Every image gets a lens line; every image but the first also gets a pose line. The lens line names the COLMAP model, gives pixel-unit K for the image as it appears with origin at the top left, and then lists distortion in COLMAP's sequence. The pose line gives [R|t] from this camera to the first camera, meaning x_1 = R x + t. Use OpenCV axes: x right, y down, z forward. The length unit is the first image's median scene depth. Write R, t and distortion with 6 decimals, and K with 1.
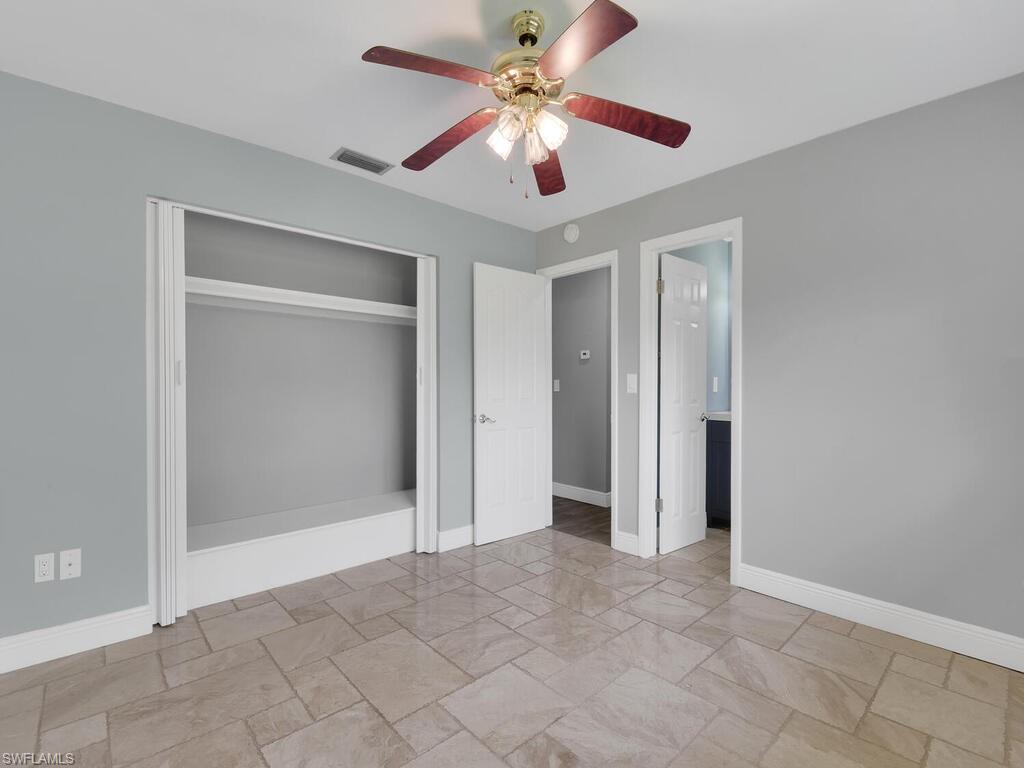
lens RADIAL K [[473.0, 0, 510.4], [0, 473.0, 388.4], [0, 0, 1]] dist [-0.004674, -0.007250]
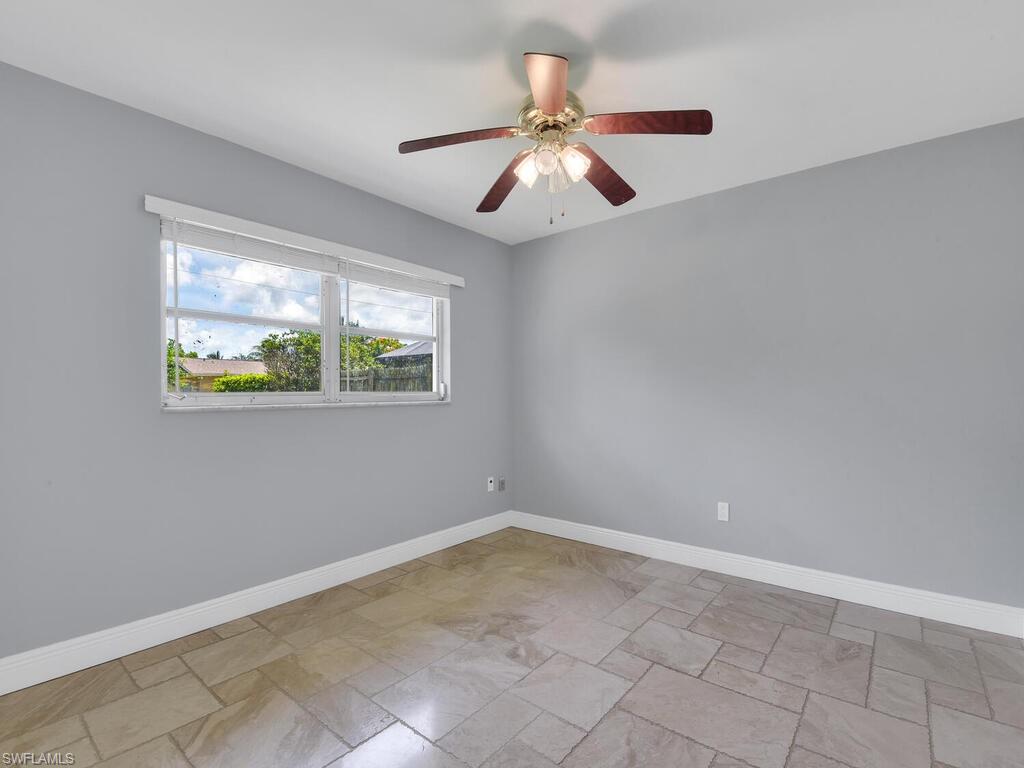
lens RADIAL K [[473.0, 0, 510.4], [0, 473.0, 388.4], [0, 0, 1]] dist [-0.004674, -0.007250]
pose [[-0.989630, 0.000129, -0.143637, 0.293820], [0.001528, 0.999952, -0.009636, -0.000963], [0.143629, -0.009755, -0.989583, 2.128613]]
